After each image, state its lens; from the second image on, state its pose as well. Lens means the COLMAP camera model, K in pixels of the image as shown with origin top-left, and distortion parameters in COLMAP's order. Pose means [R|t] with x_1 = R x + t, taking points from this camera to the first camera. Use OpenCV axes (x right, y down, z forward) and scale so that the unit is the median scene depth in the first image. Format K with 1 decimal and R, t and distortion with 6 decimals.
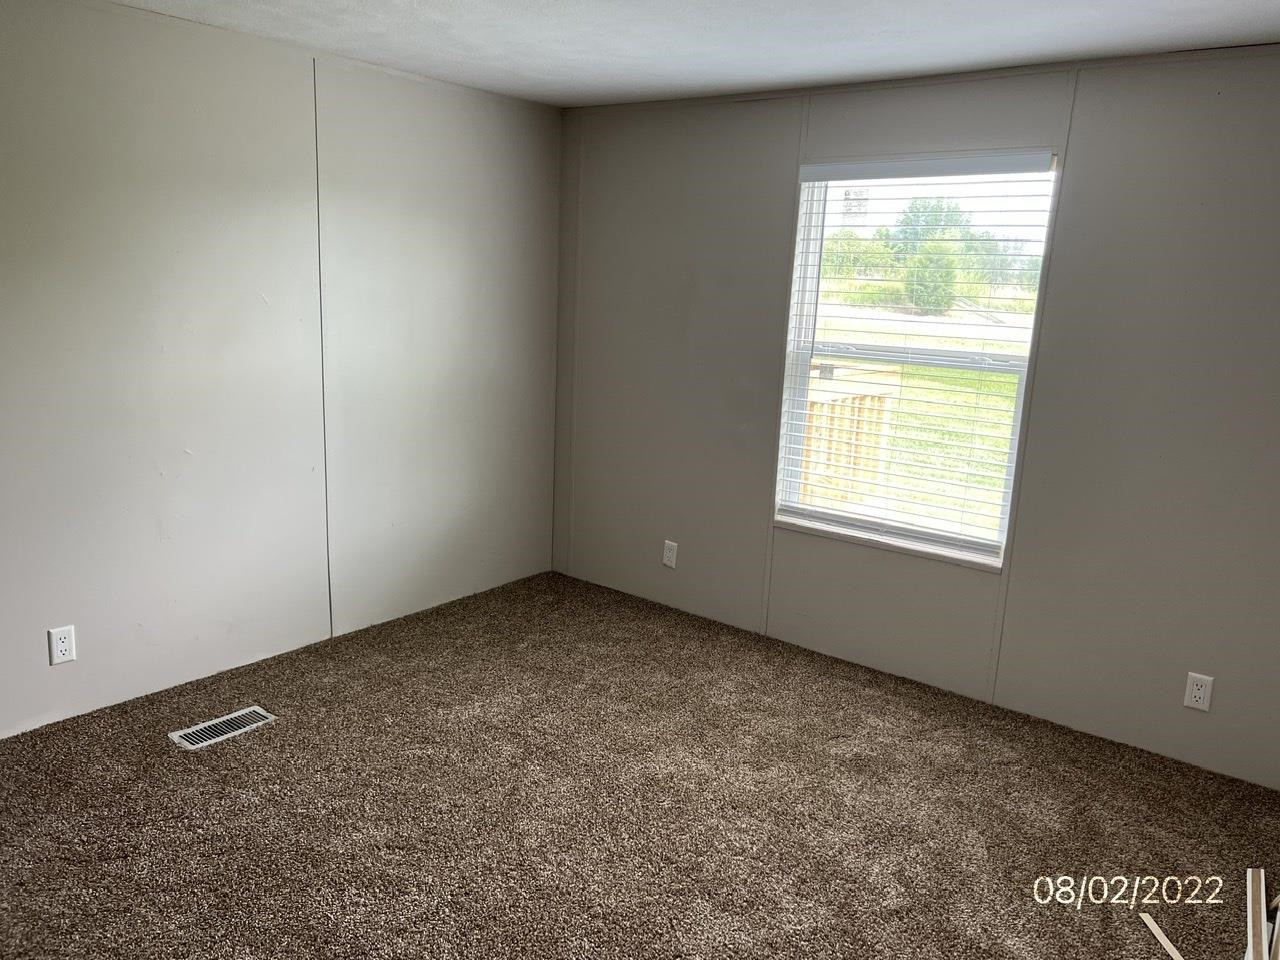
lens RADIAL K [[962.3, 0, 646.4], [0, 962.3, 486.2], [0, 0, 1]] dist [0.026941, -0.037961]
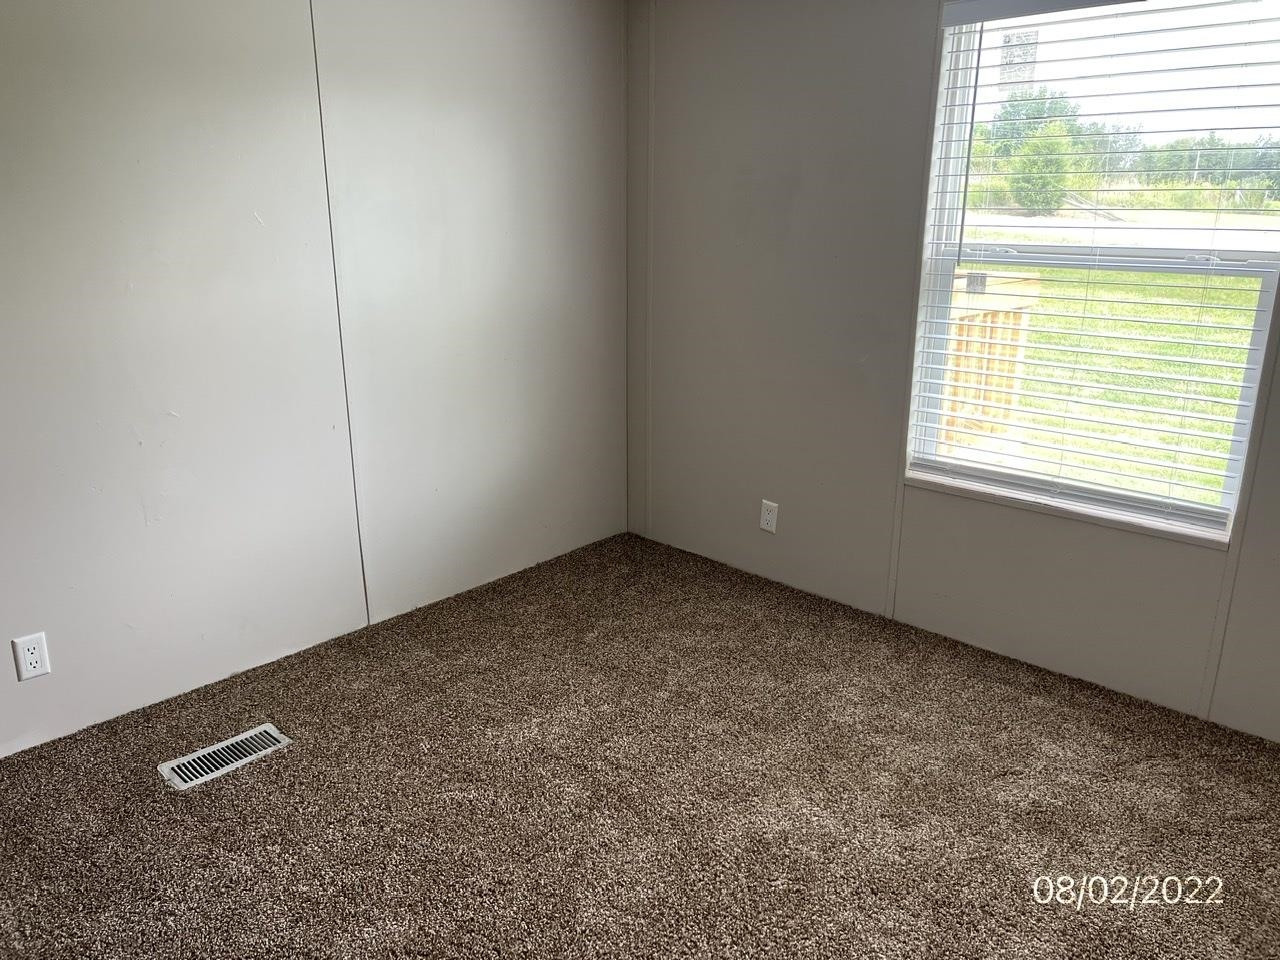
lens RADIAL K [[962.3, 0, 629.4], [0, 962.3, 483.0], [0, 0, 1]] dist [0.026941, -0.037961]
pose [[0.994329, -0.016808, -0.105011, -0.009619], [0.024954, 0.996739, 0.076742, -0.029966], [0.103379, -0.078927, 0.991506, 0.225585]]
